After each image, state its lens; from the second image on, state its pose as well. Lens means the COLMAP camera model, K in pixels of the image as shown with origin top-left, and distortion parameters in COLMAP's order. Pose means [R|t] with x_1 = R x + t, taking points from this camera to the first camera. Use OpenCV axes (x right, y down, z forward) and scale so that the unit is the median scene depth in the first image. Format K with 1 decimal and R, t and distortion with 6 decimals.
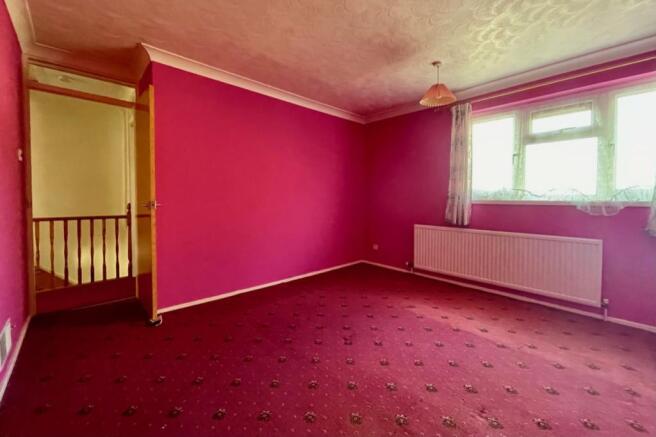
lens RADIAL K [[267.8, 0, 325.4], [0, 267.8, 197.3], [0, 0, 1]] dist [-0.013513, -0.000206]
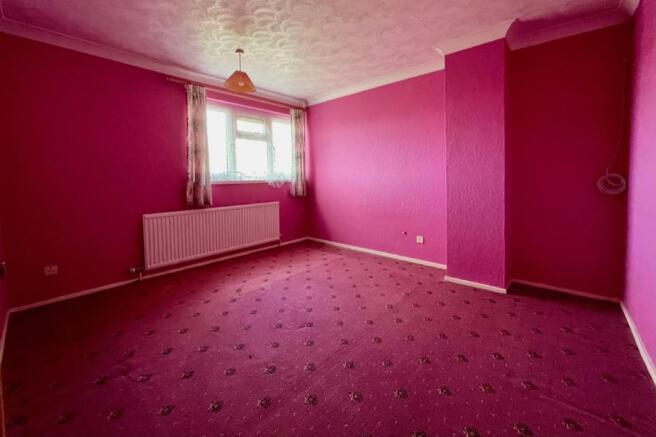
lens RADIAL K [[263.8, 0, 323.0], [0, 263.8, 187.5], [0, 0, 1]] dist [-0.001793, -0.000148]
pose [[-0.091804, -0.039935, 0.994976, -0.557605], [0.017638, 0.998974, 0.041722, -0.001184], [-0.995621, 0.021379, -0.091005, 0.655147]]
